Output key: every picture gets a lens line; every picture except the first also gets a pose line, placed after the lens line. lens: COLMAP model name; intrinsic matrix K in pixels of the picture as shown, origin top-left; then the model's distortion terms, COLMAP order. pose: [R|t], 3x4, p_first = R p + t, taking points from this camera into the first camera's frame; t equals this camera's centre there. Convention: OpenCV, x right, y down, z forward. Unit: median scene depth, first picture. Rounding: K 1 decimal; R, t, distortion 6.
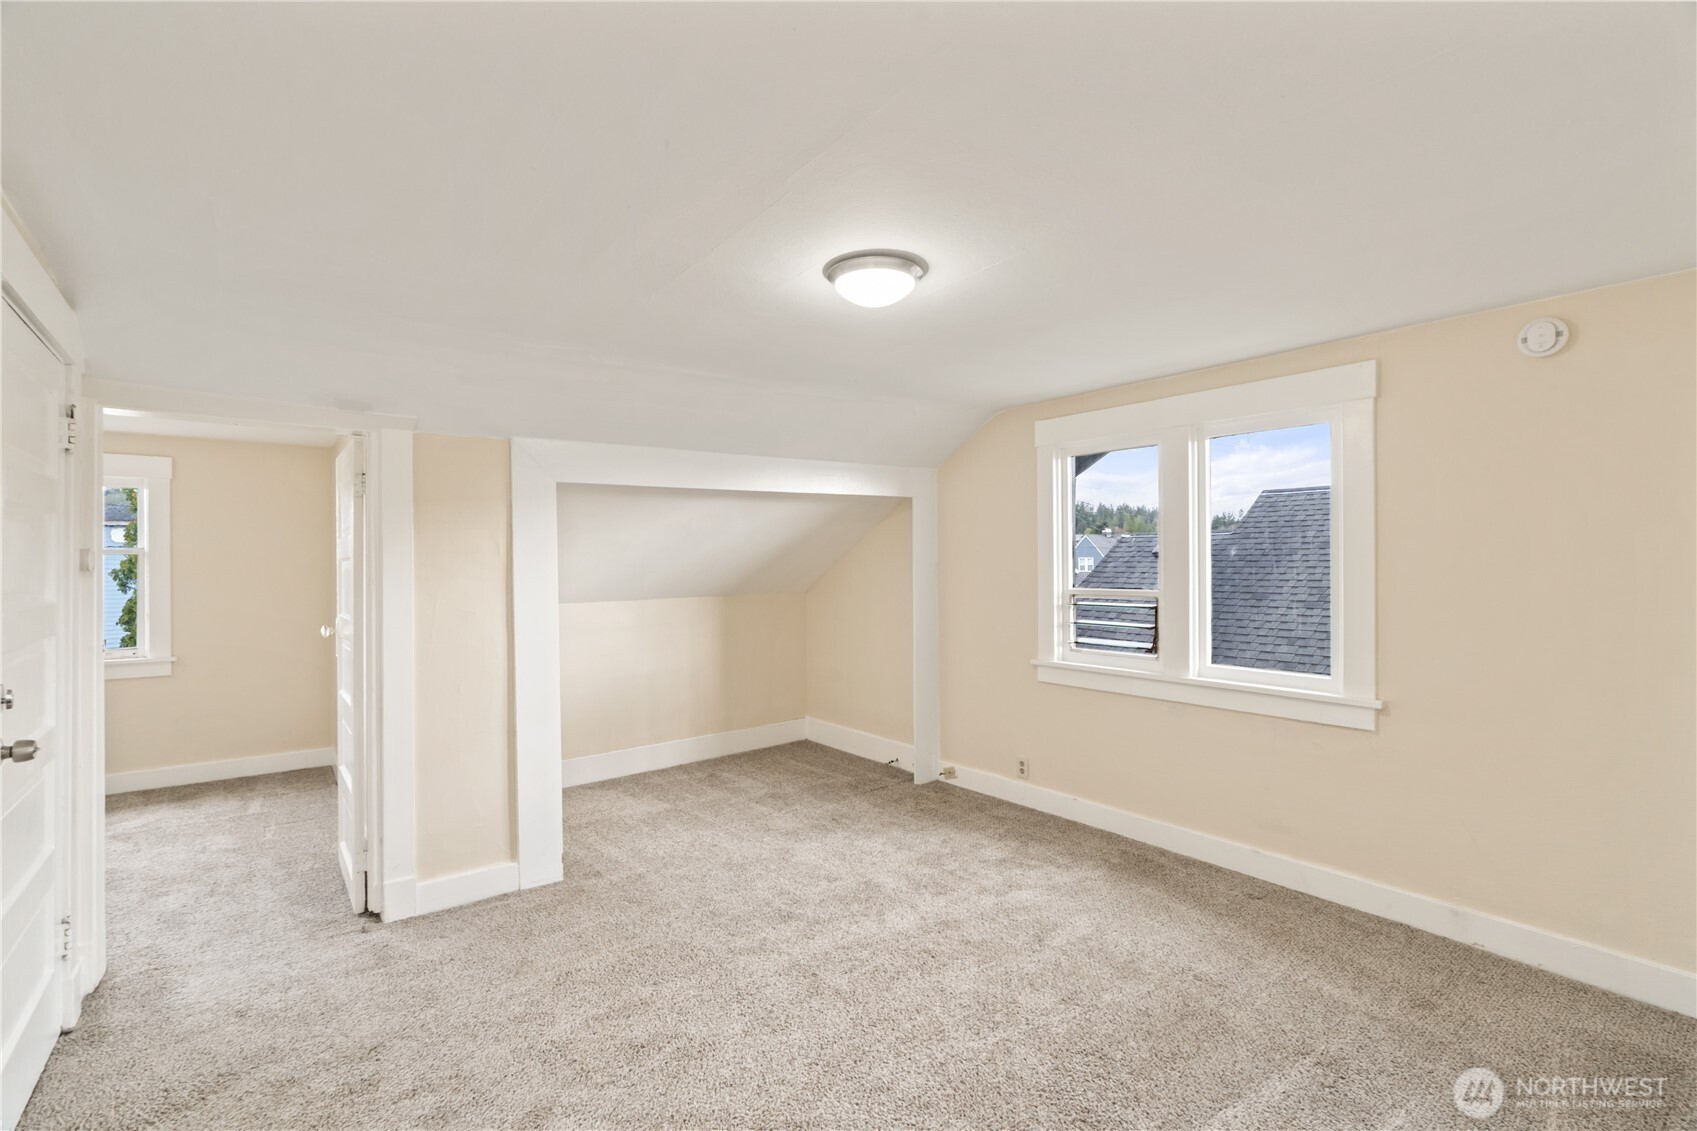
lens RADIAL K [[758.5, 0, 848.5], [0, 758.5, 565.5], [0, 0, 1]] dist [-0.001700, 0.000650]
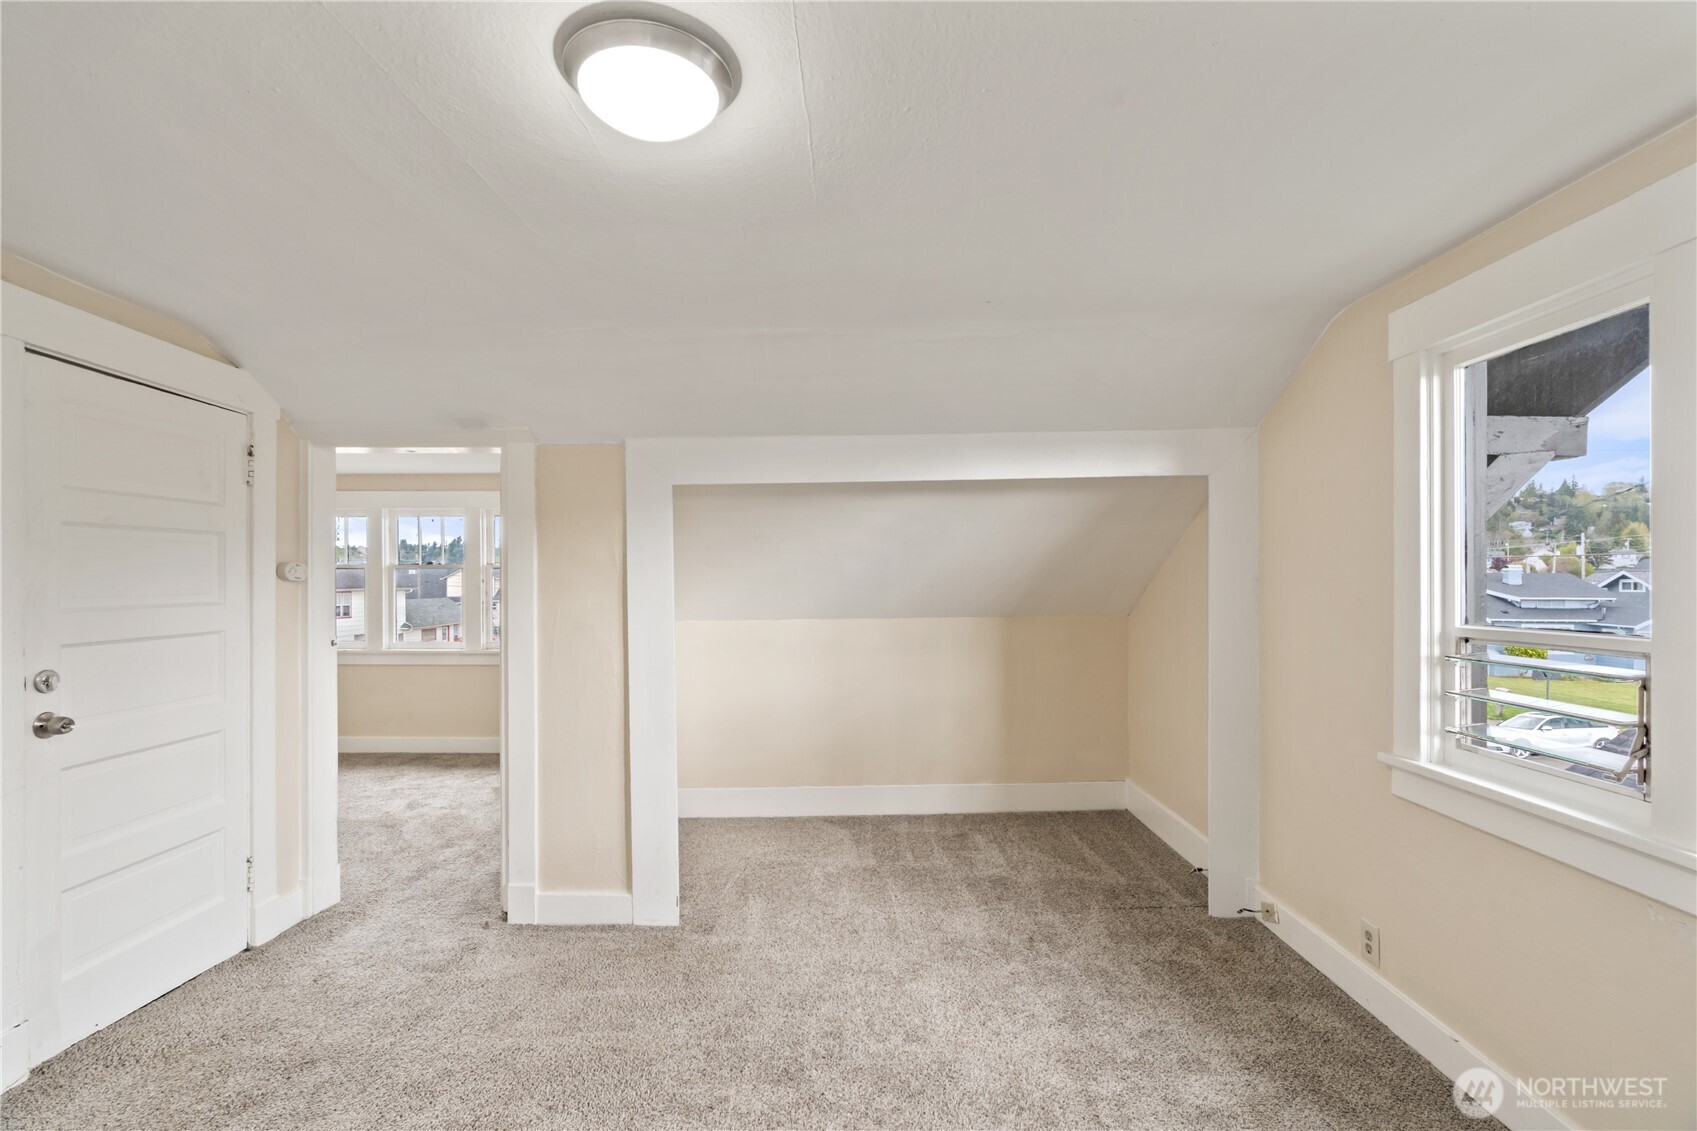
lens RADIAL K [[760.6, 0, 851.8], [0, 760.6, 588.4], [0, 0, 1]] dist [-0.004006, 0.000129]
pose [[0.789626, 0.010709, -0.613495, 0.282536], [-0.004634, 0.999923, 0.011491, 0.001111], [0.613571, -0.006230, 0.789615, 0.345142]]
